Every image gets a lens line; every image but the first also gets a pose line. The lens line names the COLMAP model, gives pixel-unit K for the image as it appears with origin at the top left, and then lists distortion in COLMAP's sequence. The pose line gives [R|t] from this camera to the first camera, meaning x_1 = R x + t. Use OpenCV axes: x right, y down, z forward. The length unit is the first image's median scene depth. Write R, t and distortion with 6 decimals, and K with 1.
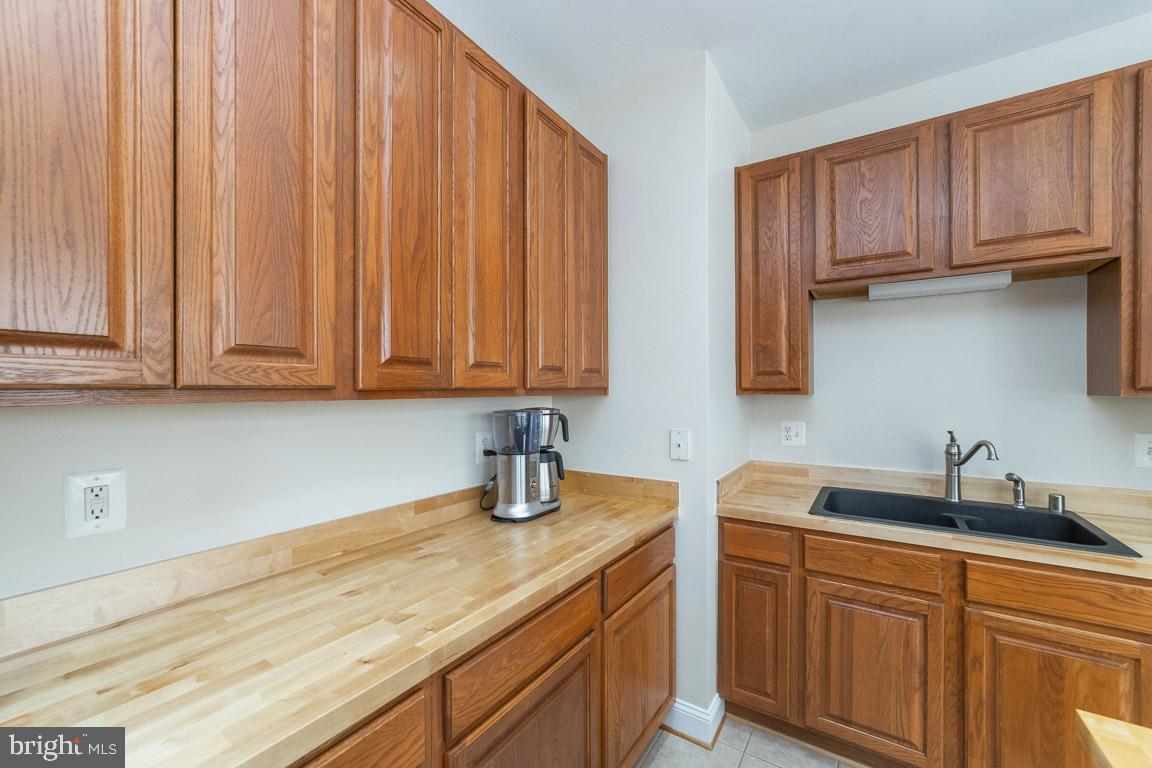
lens RADIAL K [[459.7, 0, 573.4], [0, 459.7, 391.2], [0, 0, 1]] dist [-0.015124, 0.002675]
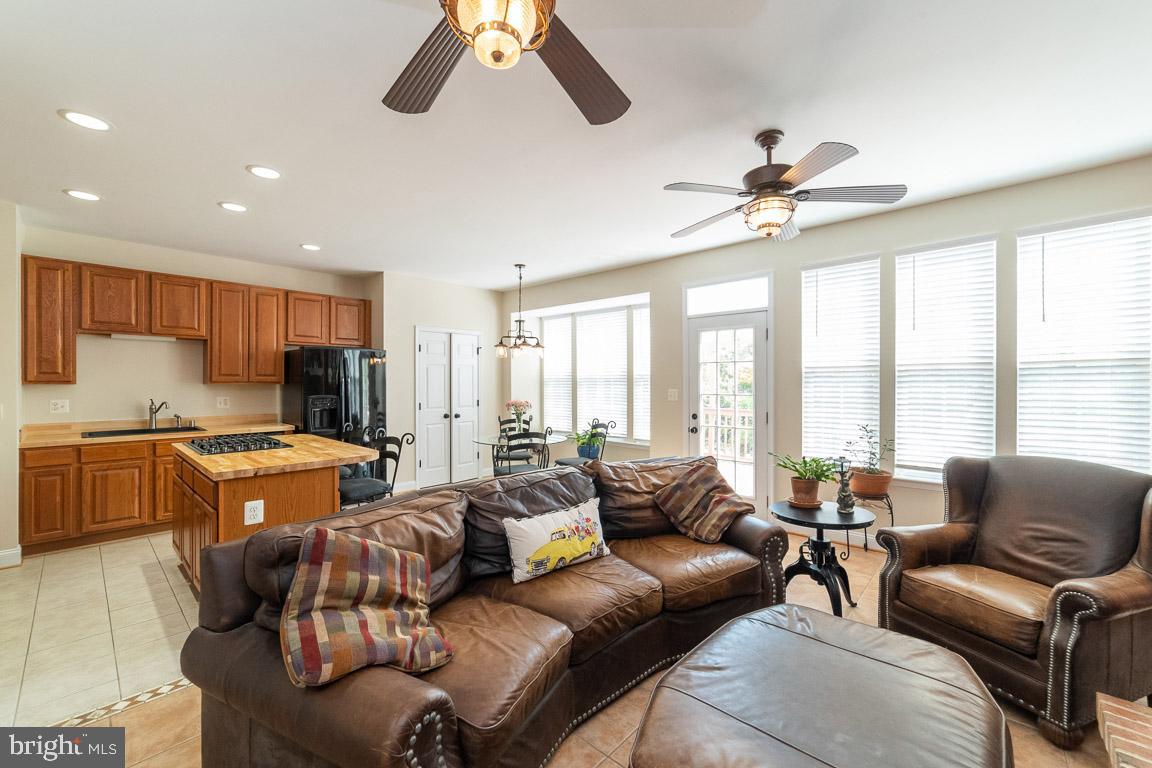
lens RADIAL K [[459.7, 0, 570.5], [0, 459.7, 382.3], [0, 0, 1]] dist [-0.015124, 0.002675]
pose [[0.155053, 0.002793, 0.987902, -1.245607], [0.001090, 0.999995, -0.002998, 0.008489], [-0.987906, 0.001541, 0.155049, -1.619322]]
